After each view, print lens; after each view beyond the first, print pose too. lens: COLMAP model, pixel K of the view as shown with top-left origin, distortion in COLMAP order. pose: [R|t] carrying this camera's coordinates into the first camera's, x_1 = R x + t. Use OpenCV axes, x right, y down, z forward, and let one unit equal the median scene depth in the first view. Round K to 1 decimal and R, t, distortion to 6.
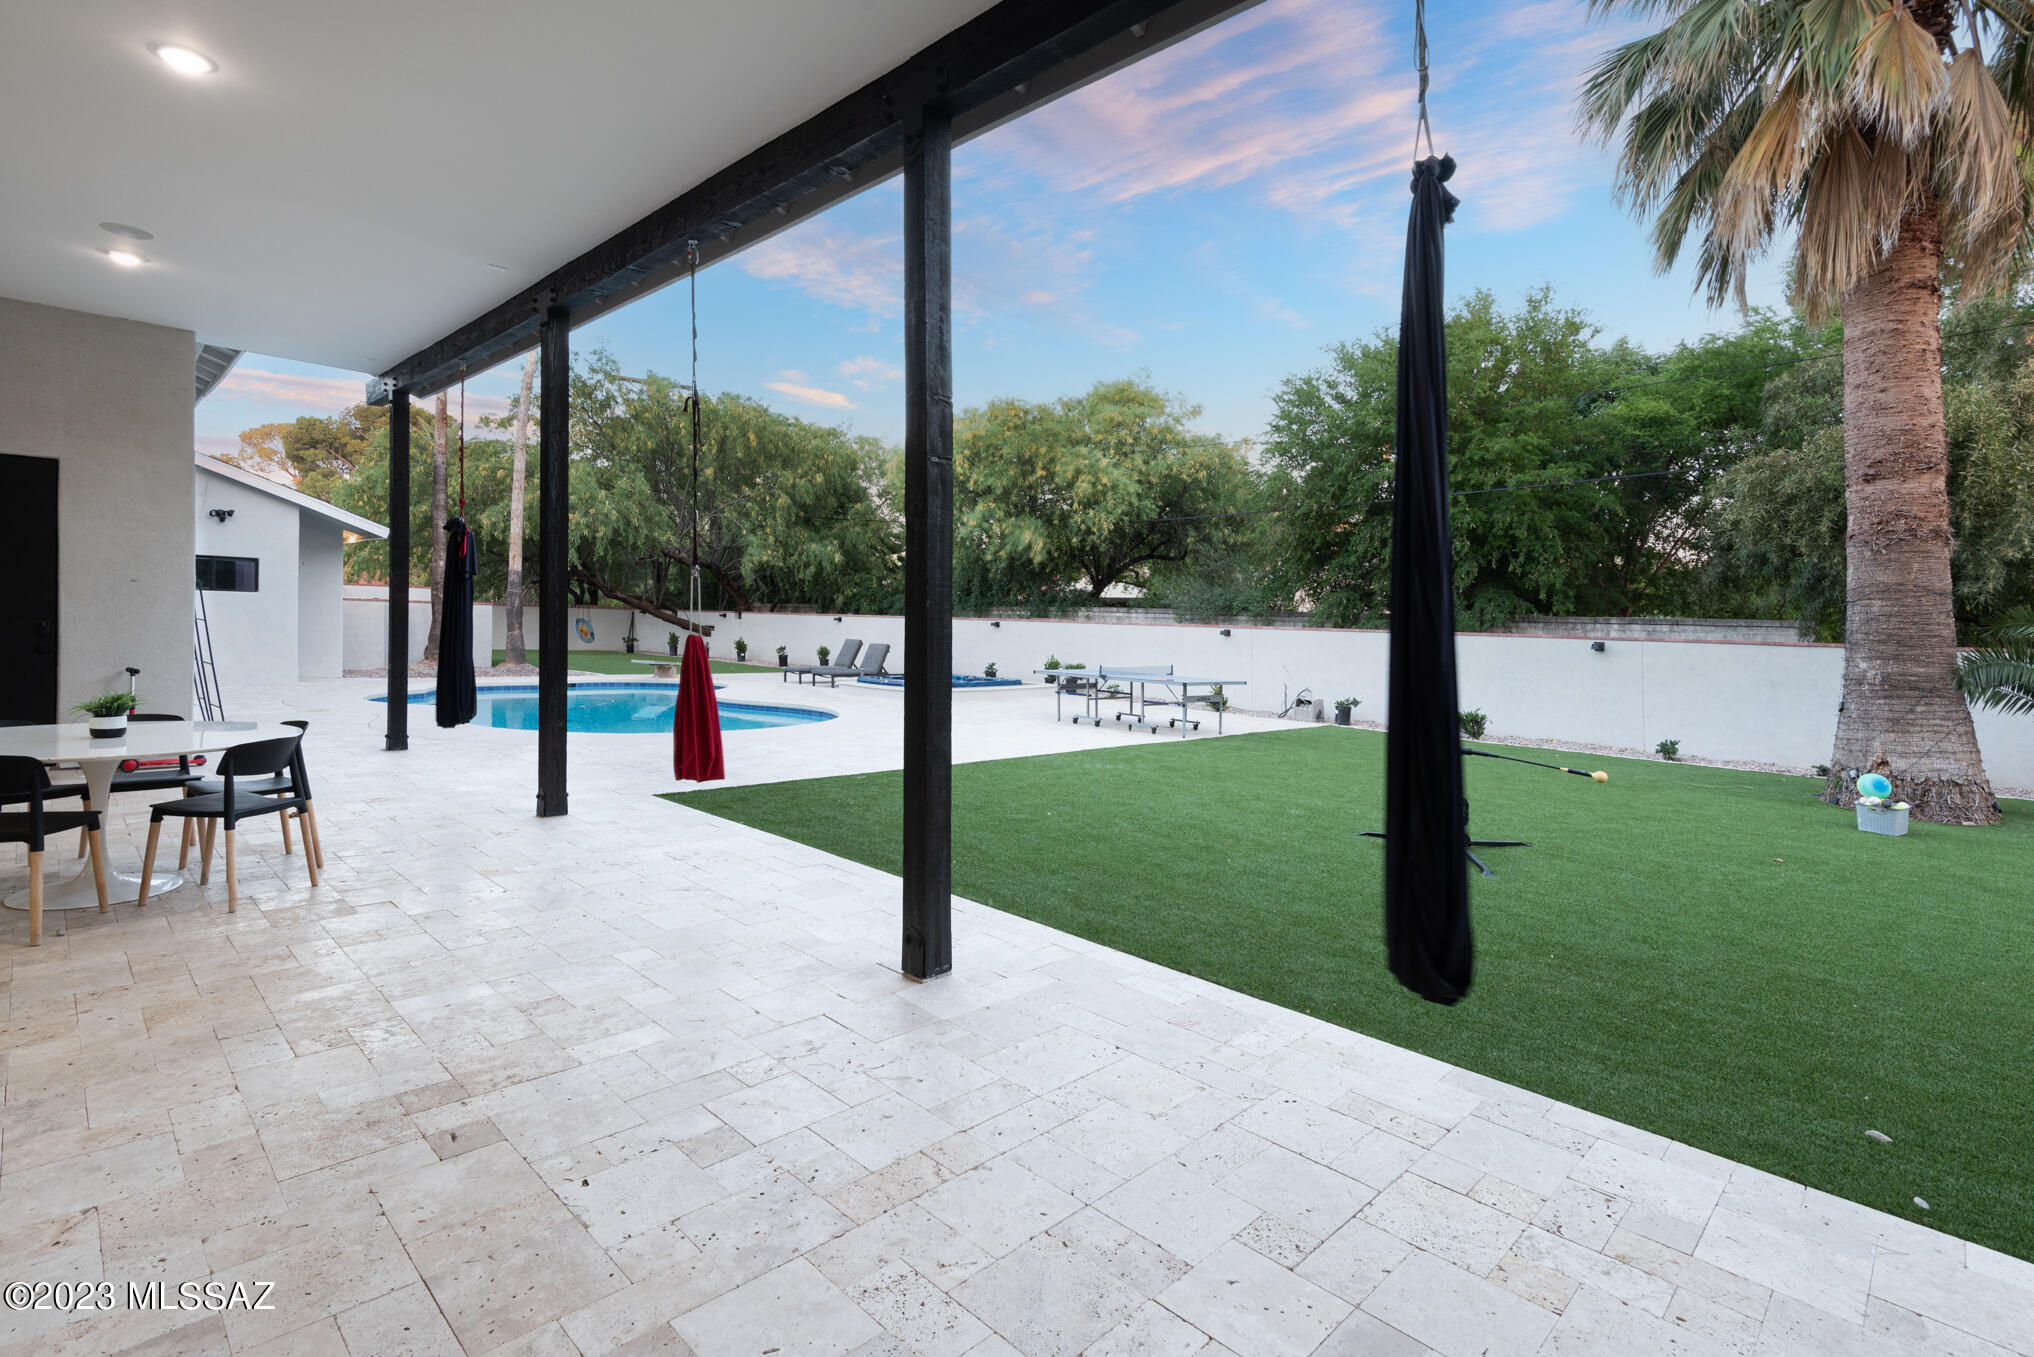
lens RADIAL K [[943.4, 0, 1027.1], [0, 943.4, 683.1], [0, 0, 1]] dist [0.003925, 0.000256]
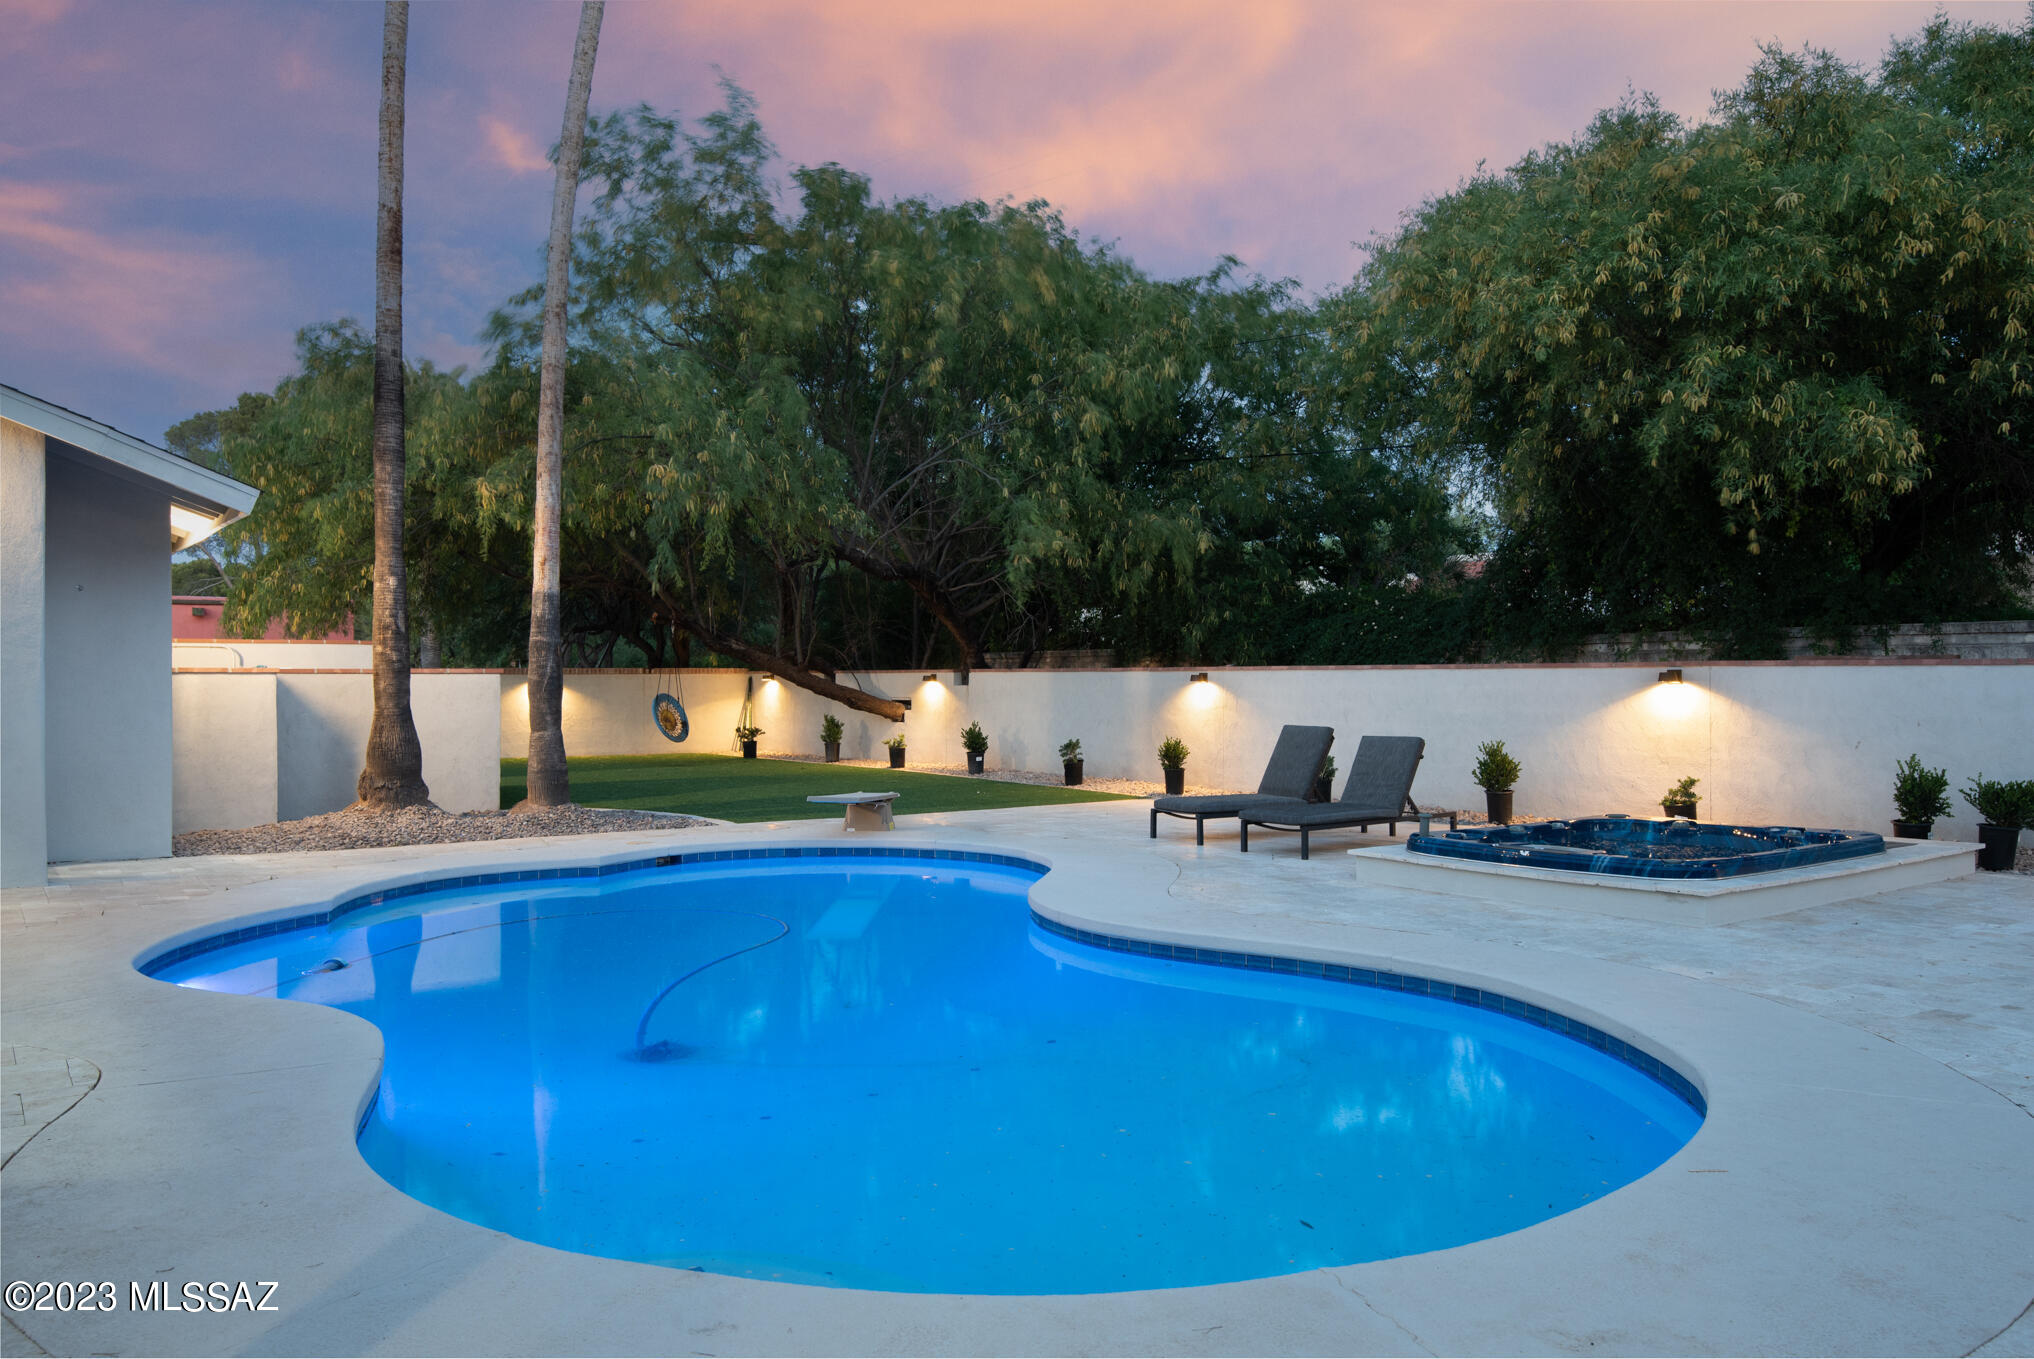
lens RADIAL K [[1597.4, 0, 1012.4], [0, 1597.4, 678.5], [0, 0, 1]] dist [-0.004178, -0.001709]
pose [[0.977212, -0.033192, -0.209656, -0.140926], [0.019479, 0.997553, -0.067140, -0.019860], [0.211372, 0.061526, 0.975467, 0.260244]]
